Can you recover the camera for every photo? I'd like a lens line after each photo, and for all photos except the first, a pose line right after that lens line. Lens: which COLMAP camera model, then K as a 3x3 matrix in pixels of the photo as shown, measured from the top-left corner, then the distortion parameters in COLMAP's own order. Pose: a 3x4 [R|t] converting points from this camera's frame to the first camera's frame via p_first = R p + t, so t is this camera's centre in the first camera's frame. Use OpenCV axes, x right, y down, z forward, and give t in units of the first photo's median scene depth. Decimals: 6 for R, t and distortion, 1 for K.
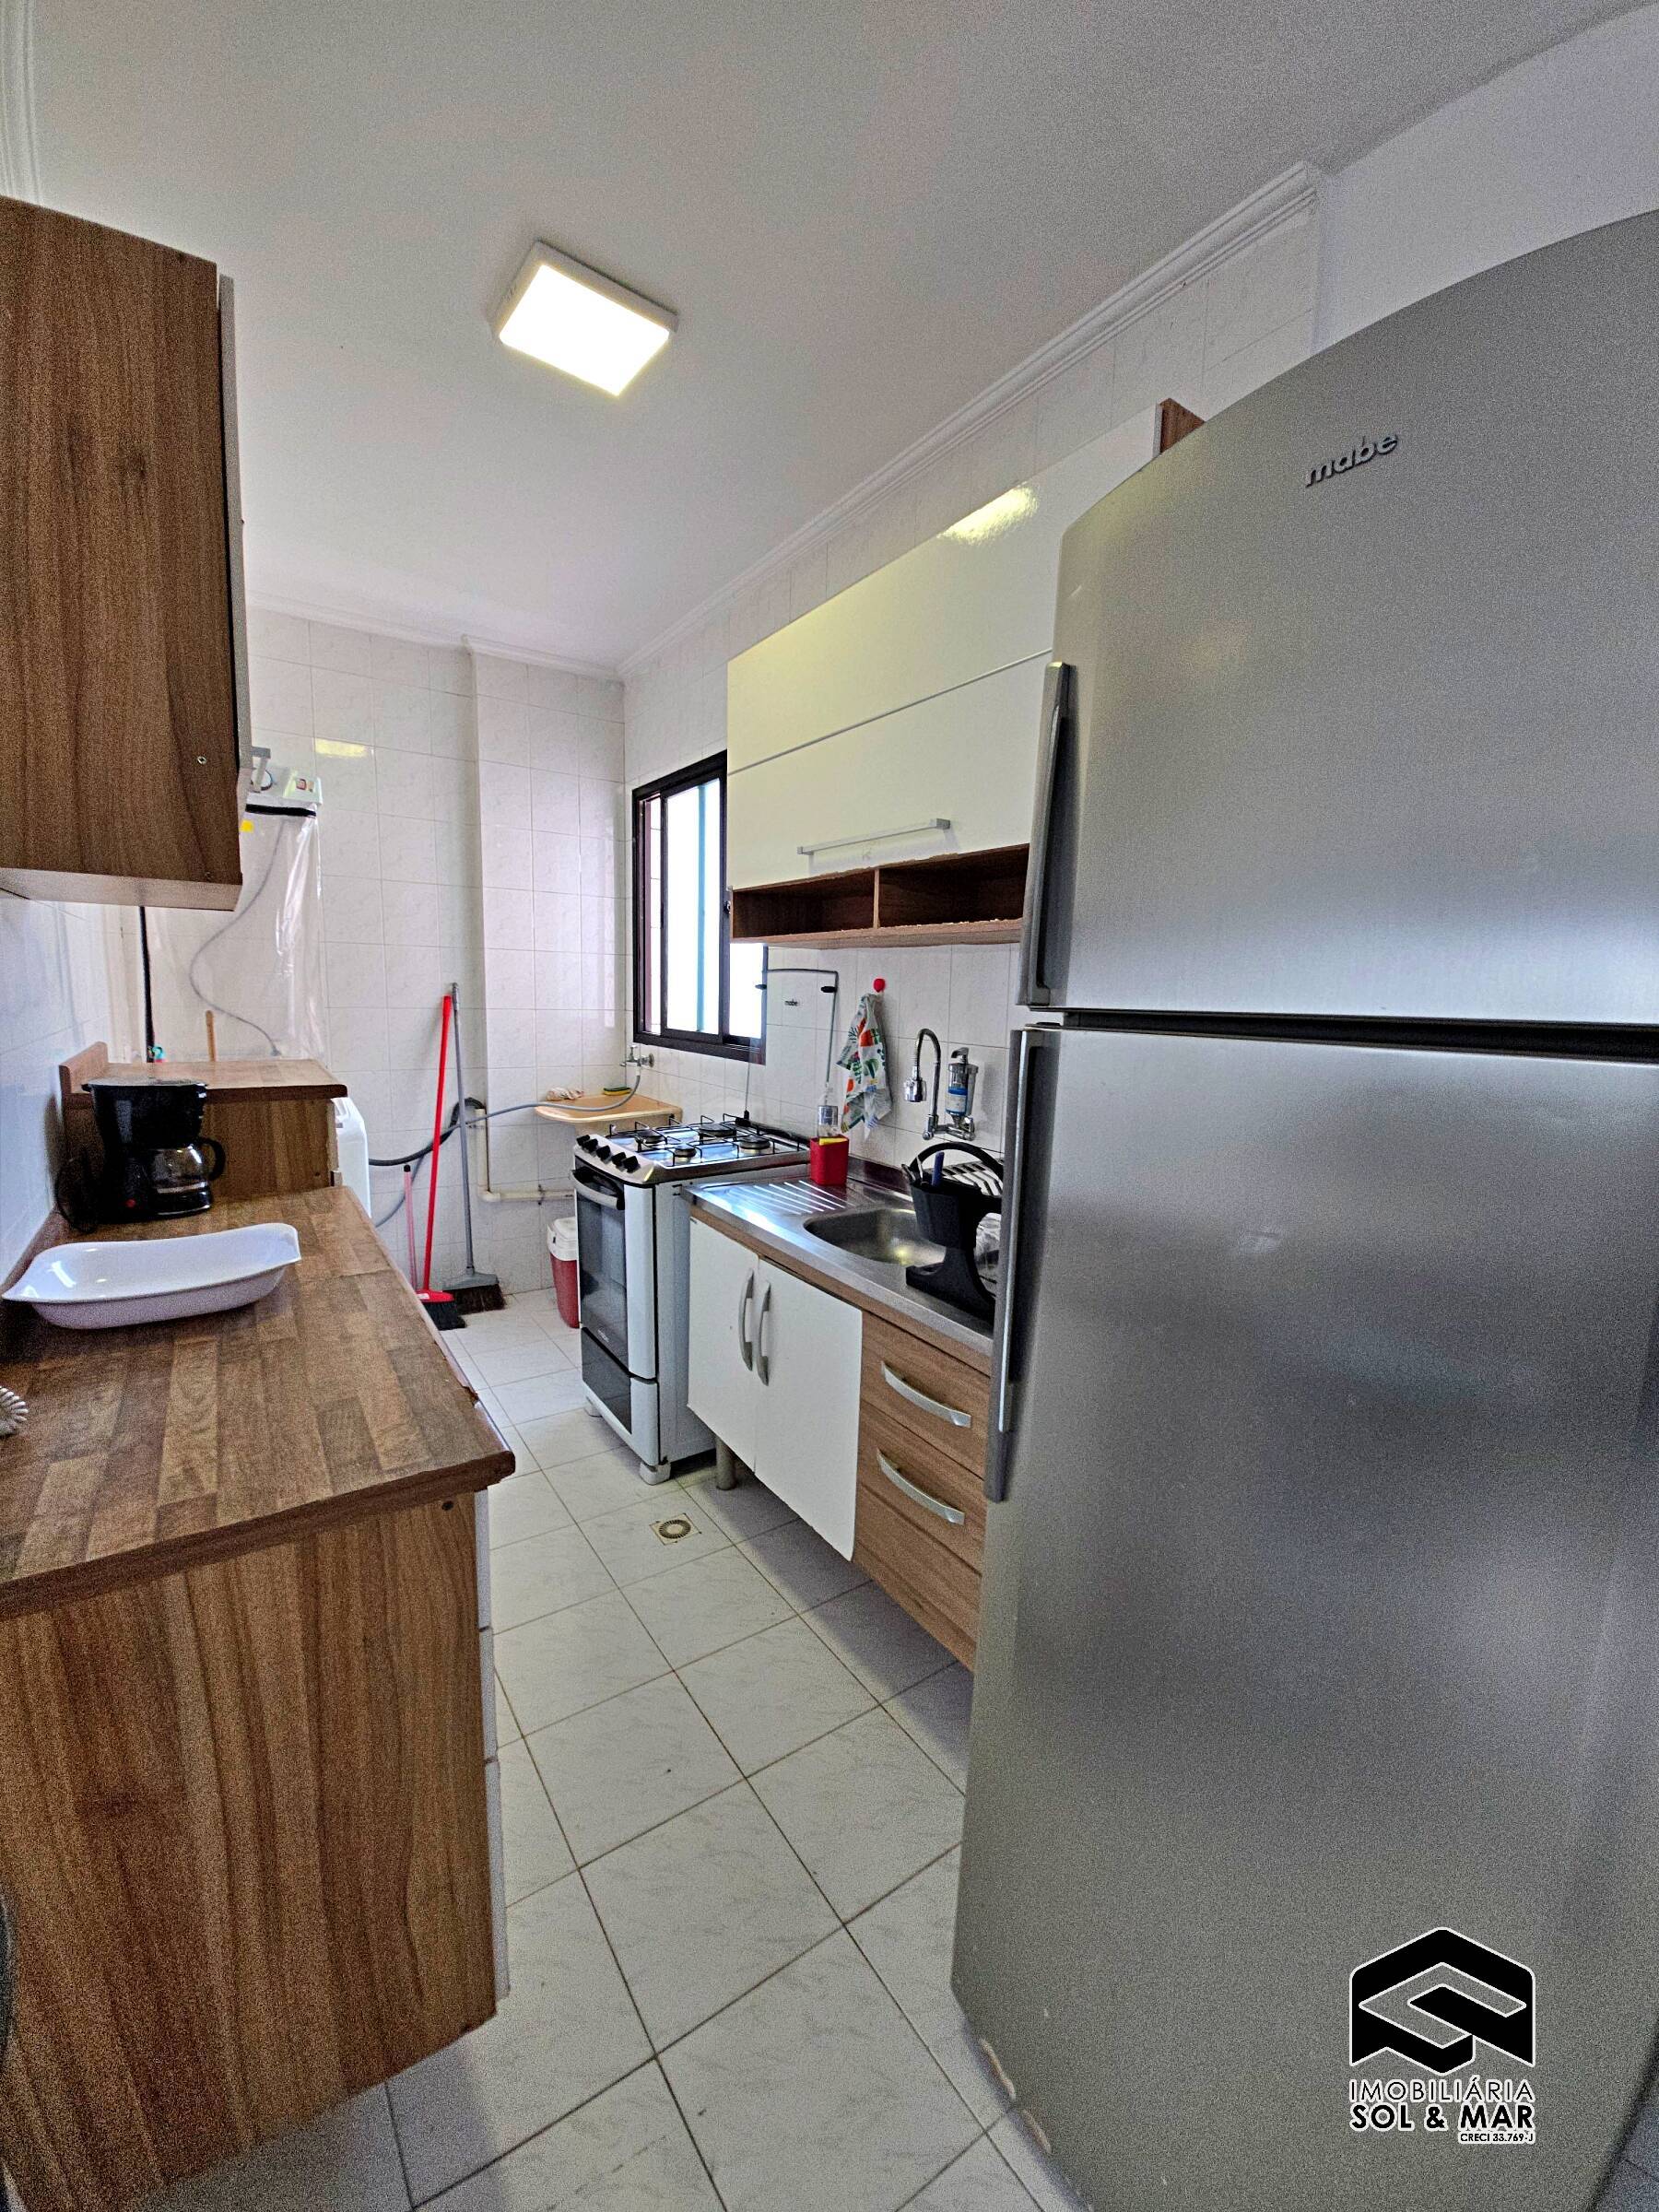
lens RADIAL K [[877.9, 0, 837.9], [0, 877.9, 1118.3], [0, 0, 1]] dist [-0.024352, -0.000133]
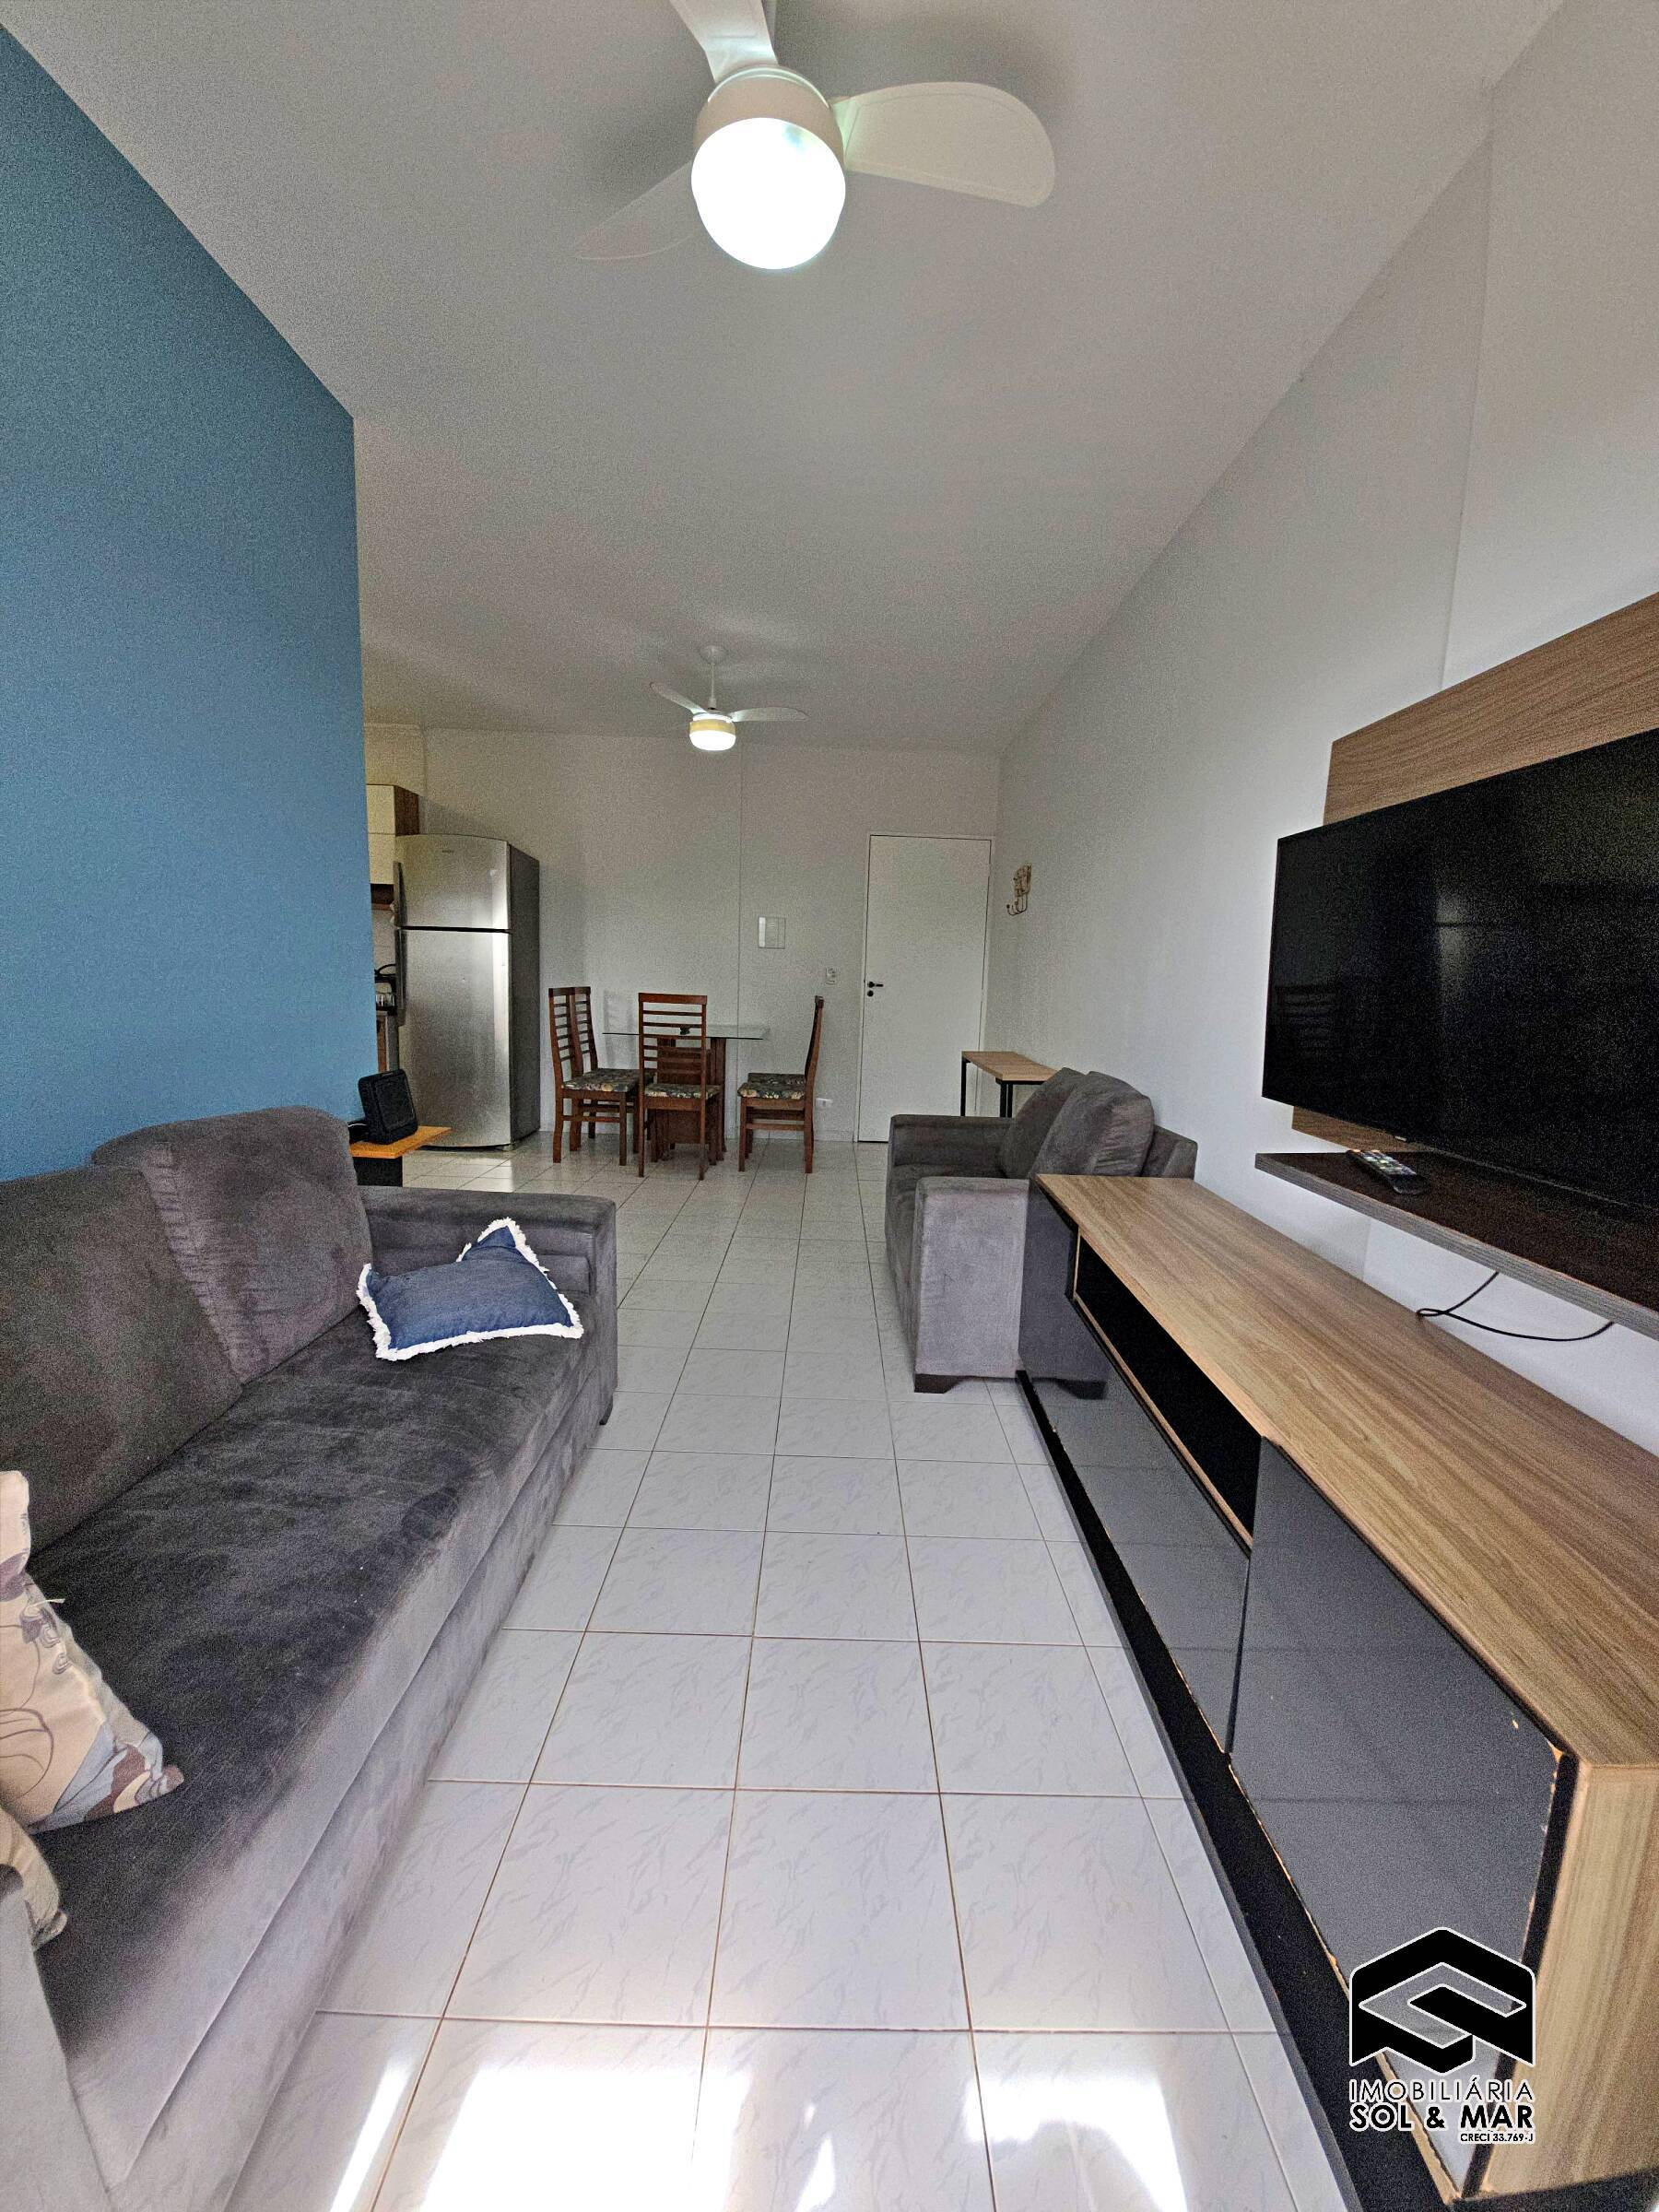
lens RADIAL K [[877.9, 0, 837.9], [0, 877.9, 1118.3], [0, 0, 1]] dist [-0.024352, -0.000133]
pose [[0.569303, -0.135950, 0.810809, -1.010929], [0.095404, 0.990494, 0.099090, 0.282526], [-0.816573, 0.020942, 0.576862, -1.569361]]
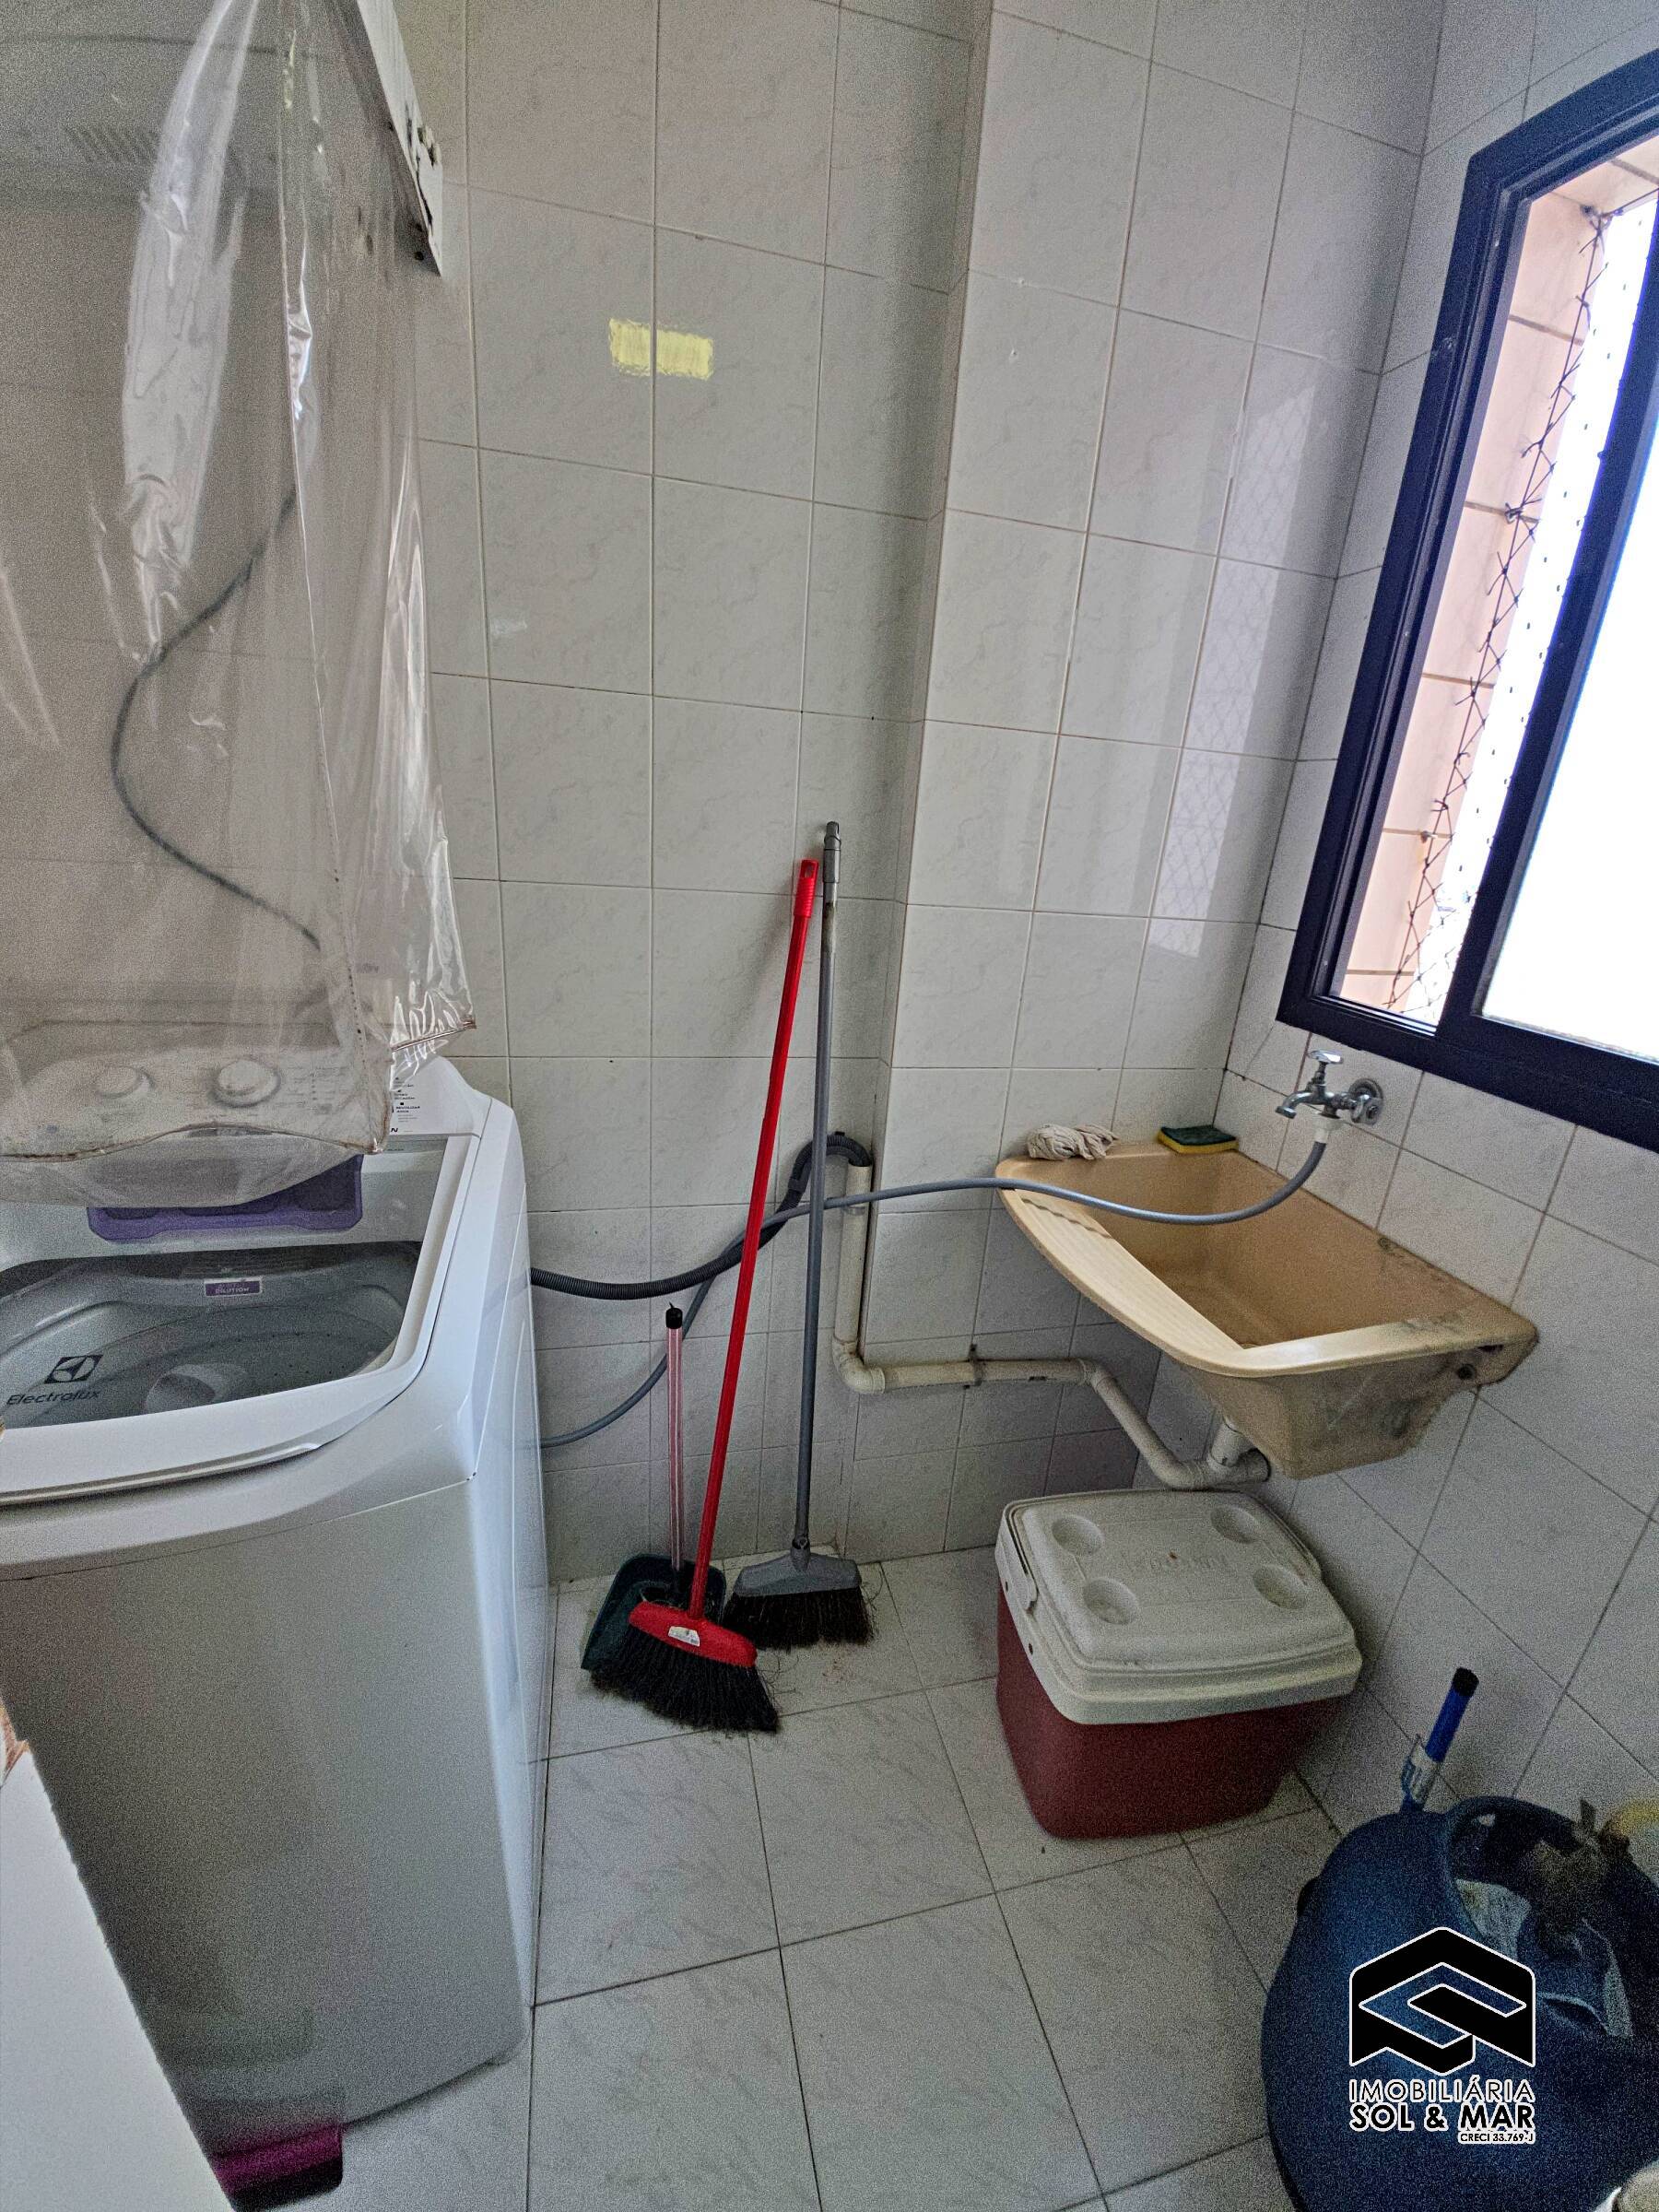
lens RADIAL K [[877.9, 0, 837.9], [0, 877.9, 1118.3], [0, 0, 1]] dist [-0.024352, -0.000133]
pose [[0.927297, 0.164334, -0.336325, -0.406968], [-0.100783, 0.974909, 0.198483, -0.149068], [0.360503, -0.150157, 0.920592, 0.895187]]
